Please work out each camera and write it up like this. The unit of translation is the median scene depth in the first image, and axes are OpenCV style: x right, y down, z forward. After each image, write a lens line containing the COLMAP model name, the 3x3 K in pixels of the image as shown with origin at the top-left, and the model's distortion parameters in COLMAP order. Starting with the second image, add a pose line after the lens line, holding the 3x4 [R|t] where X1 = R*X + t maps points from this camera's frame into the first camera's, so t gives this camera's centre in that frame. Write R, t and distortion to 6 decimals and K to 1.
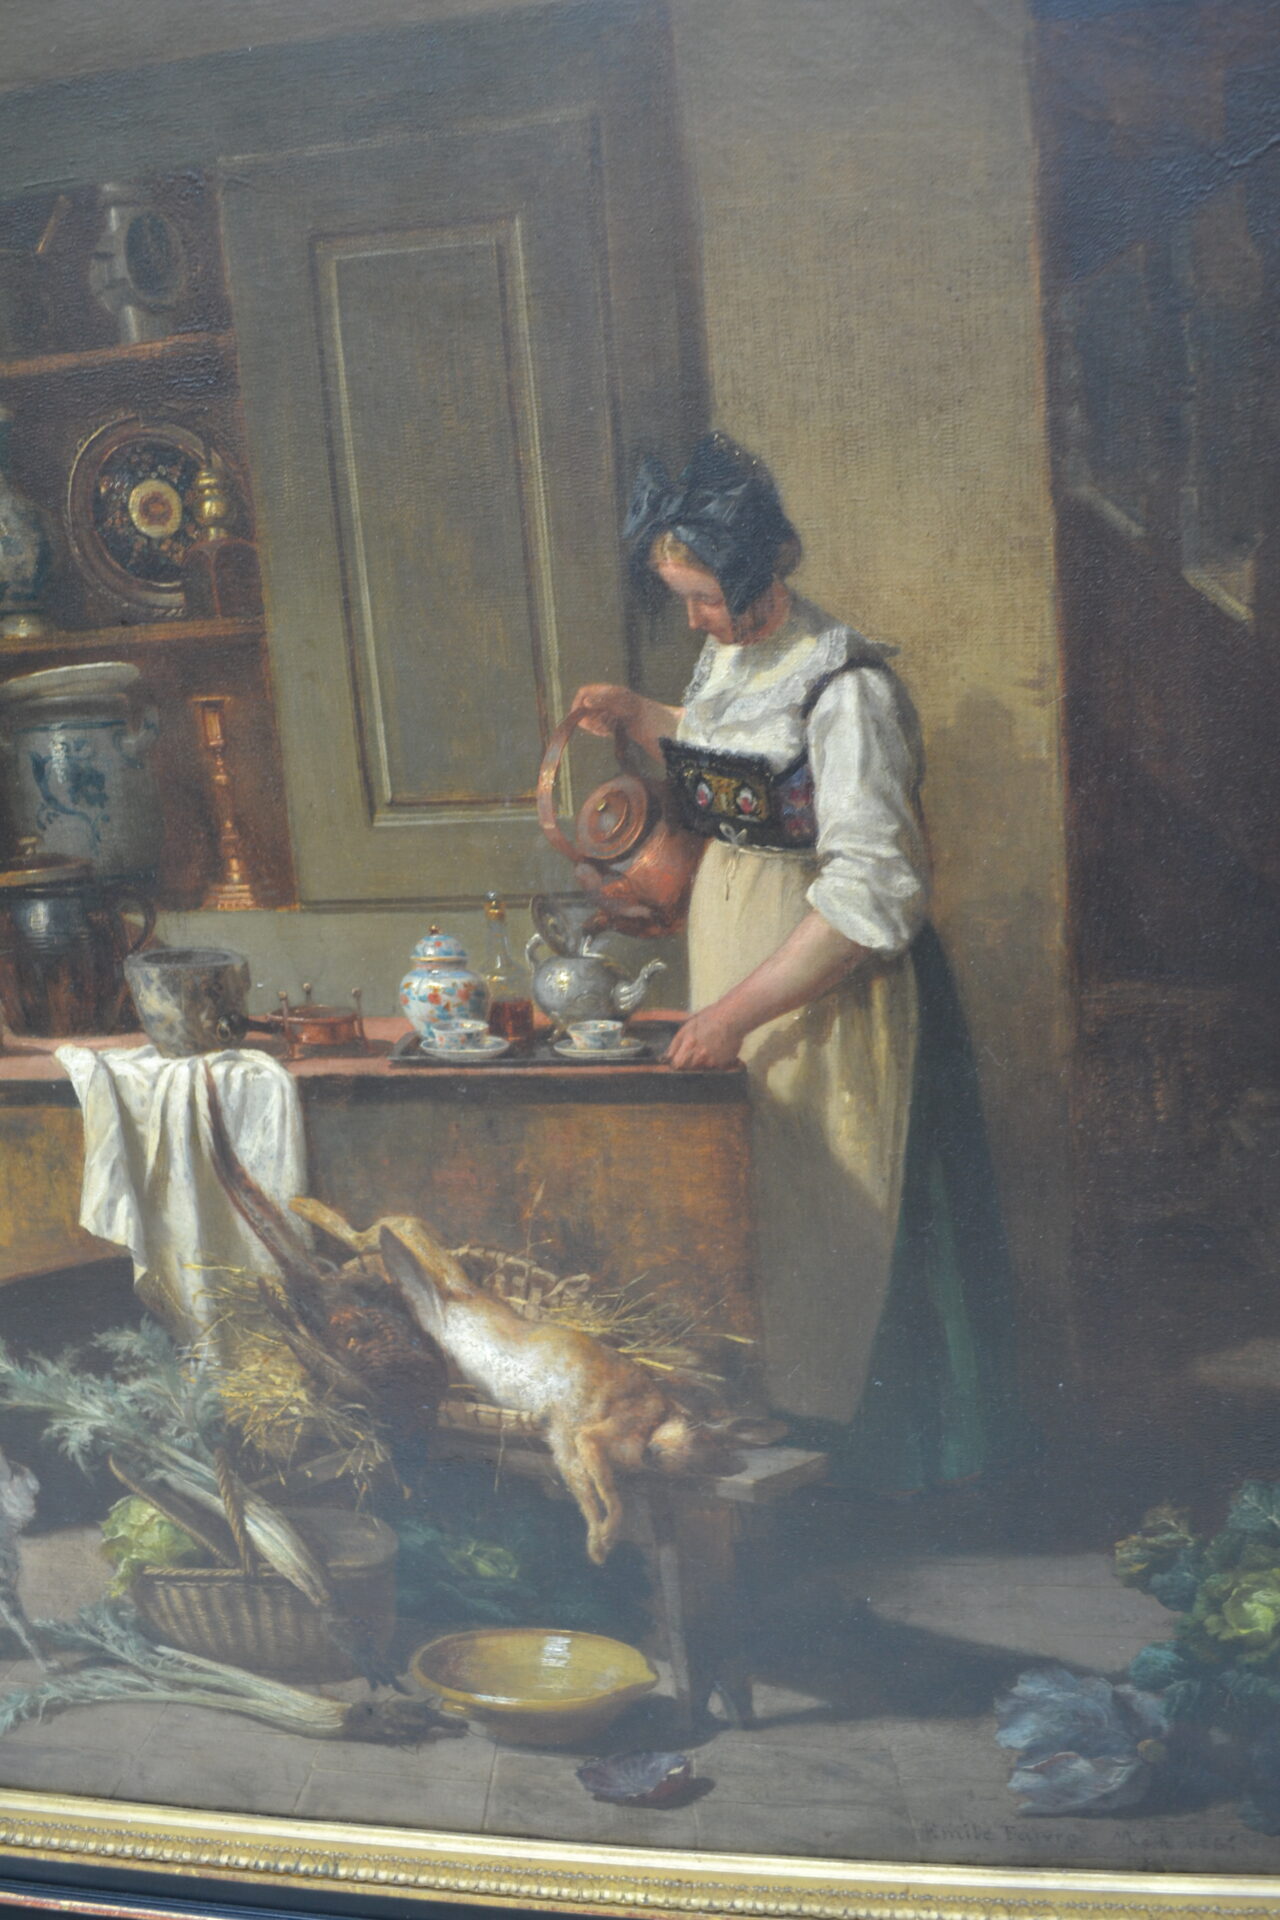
lens RADIAL K [[1519.4, 0, 644.0], [0, 1519.4, 951.3], [0, 0, 1]] dist [-0.087197, 0.011787]
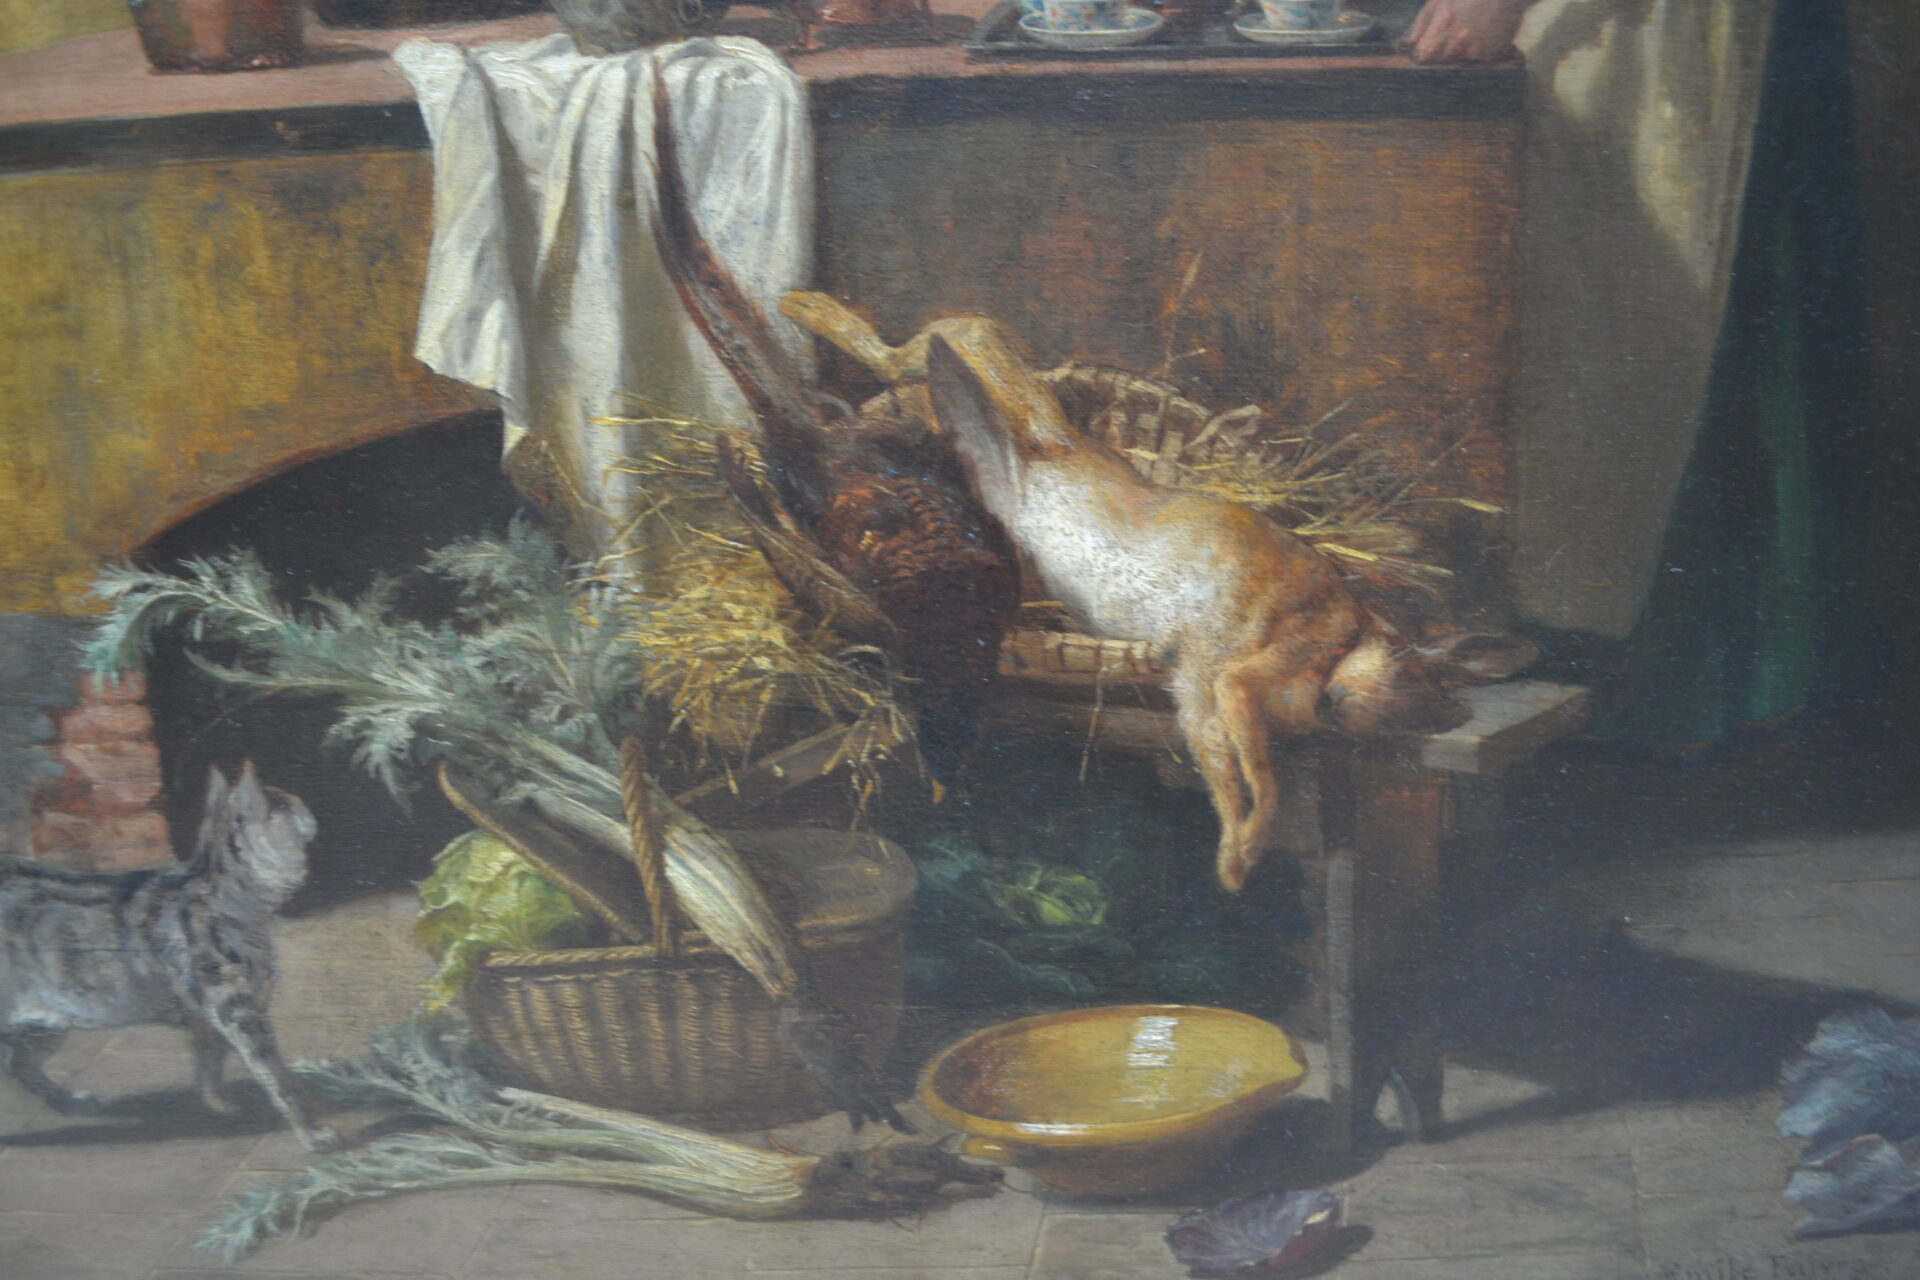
lens RADIAL K [[1519.4, 0, 984.6], [0, 1519.4, 663.8], [0, 0, 1]] dist [-0.087197, 0.011787]
pose [[0.987671, 0.002029, 0.156533, -0.256999], [-0.001652, 0.999995, -0.002538, 0.329141], [-0.156537, 0.002248, 0.987670, 0.379151]]
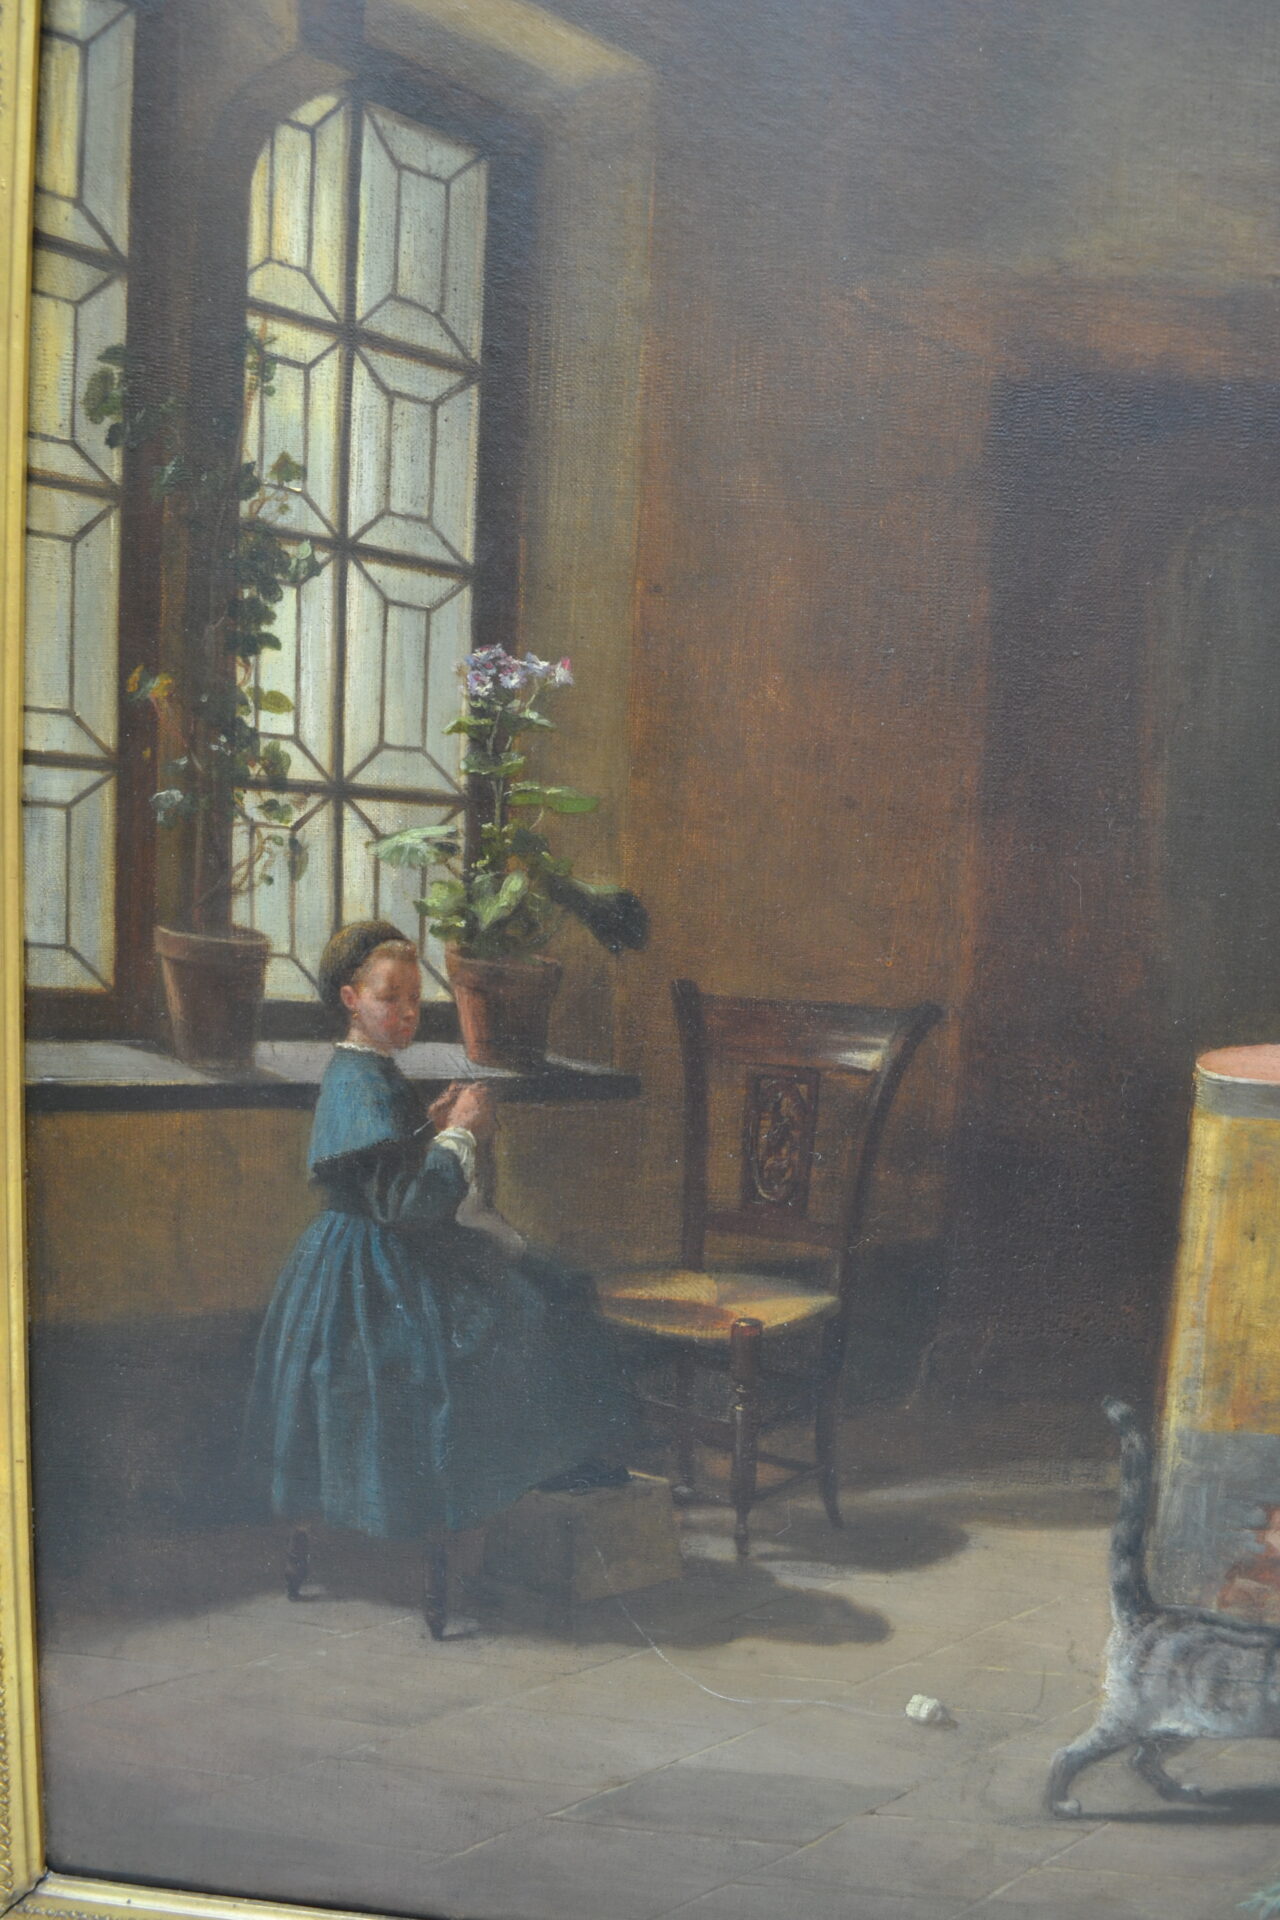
lens RADIAL K [[1519.4, 0, 644.0], [0, 1519.4, 951.3], [0, 0, 1]] dist [-0.087197, 0.011787]
pose [[0.988098, 0.112675, 0.104726, -1.091897], [-0.104246, 0.991102, -0.082761, 0.128336], [-0.113119, 0.070859, 0.991051, 0.250106]]
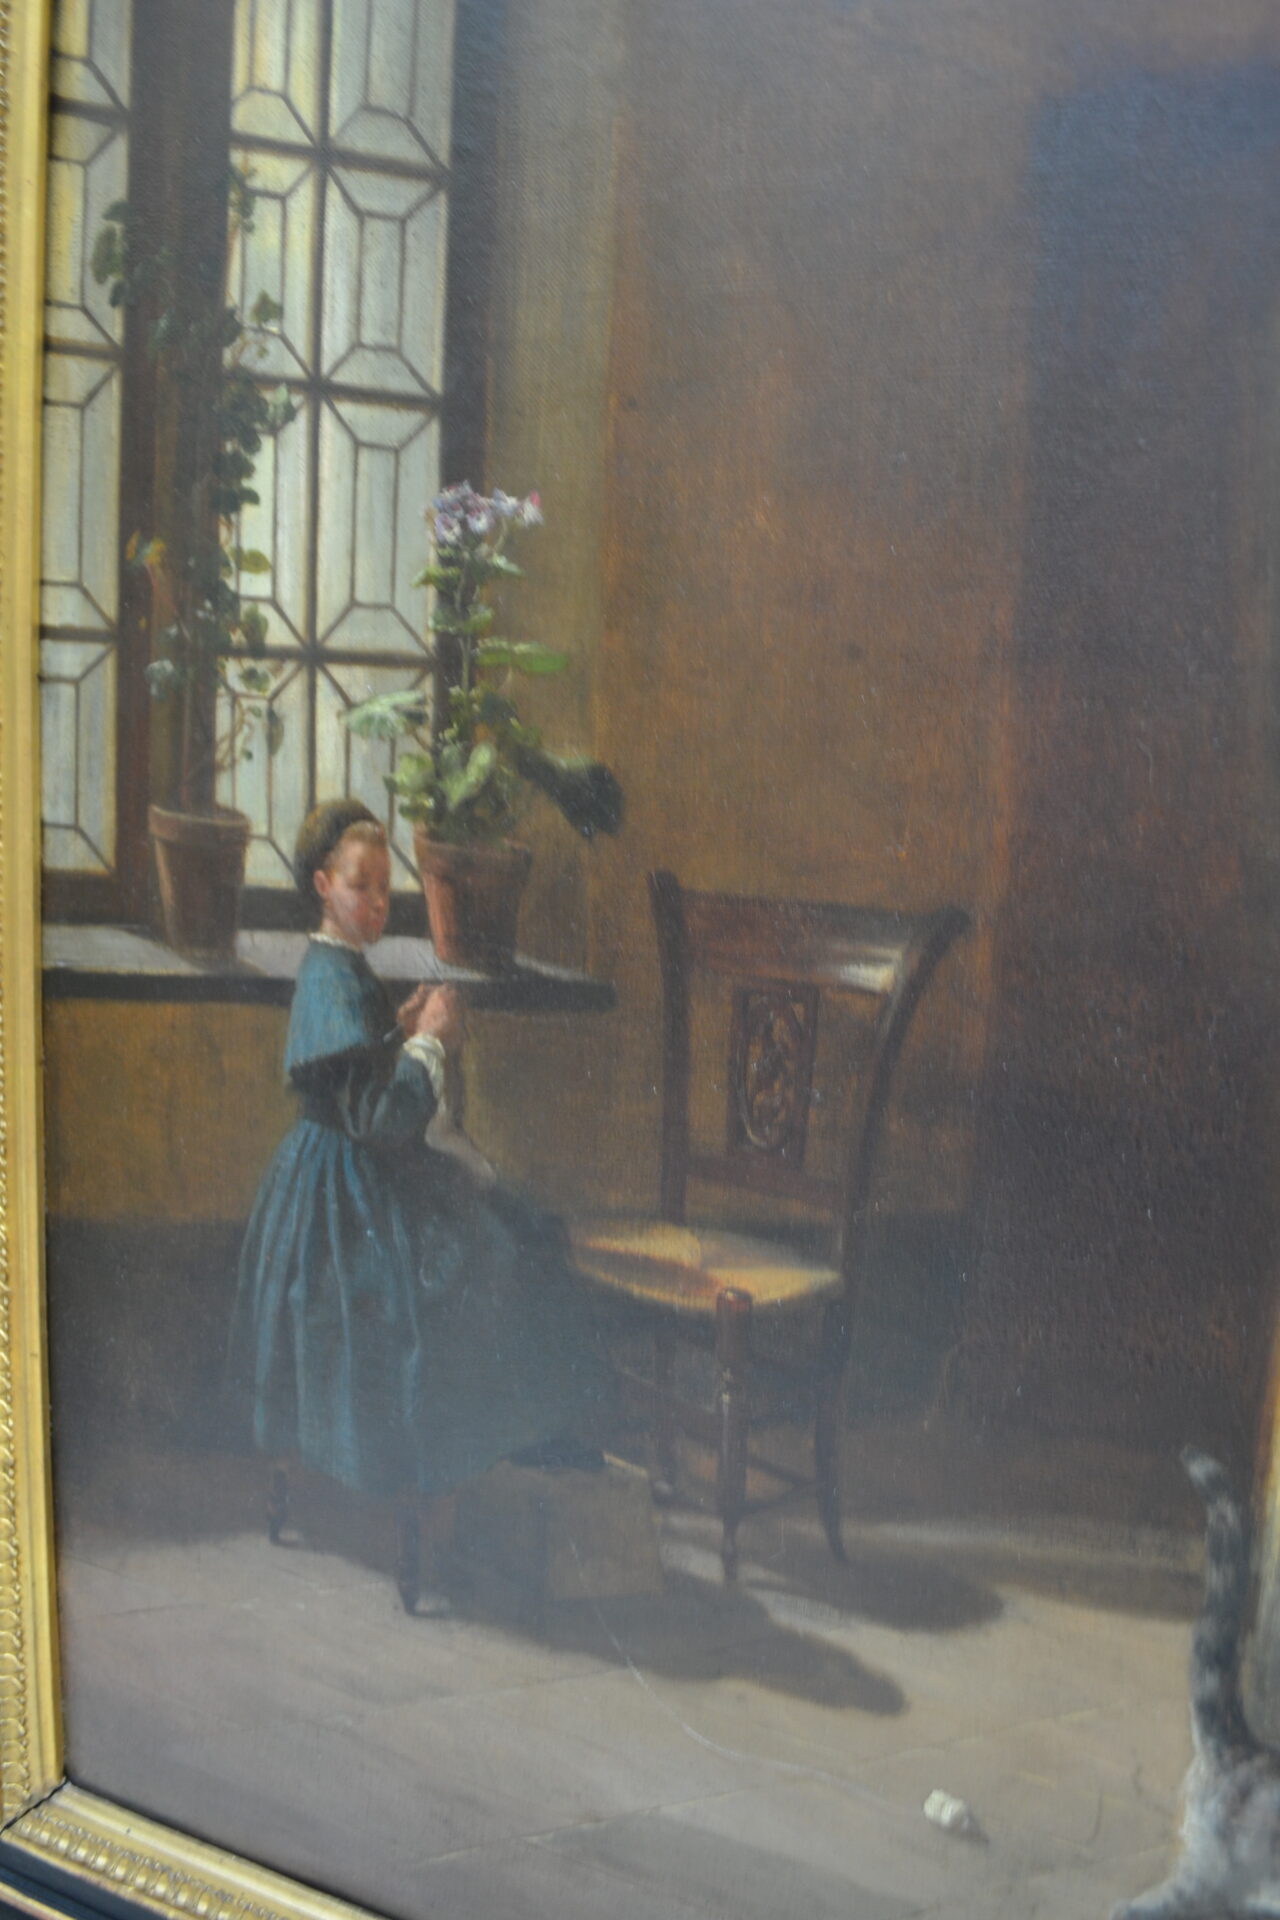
lens RADIAL K [[1519.4, 0, 644.0], [0, 1519.4, 951.3], [0, 0, 1]] dist [-0.087197, 0.011787]
pose [[0.961528, 0.154409, -0.227204, -0.808966], [-0.169391, 0.984386, -0.047868, 0.144584], [0.216265, 0.084512, 0.972670, 0.408059]]
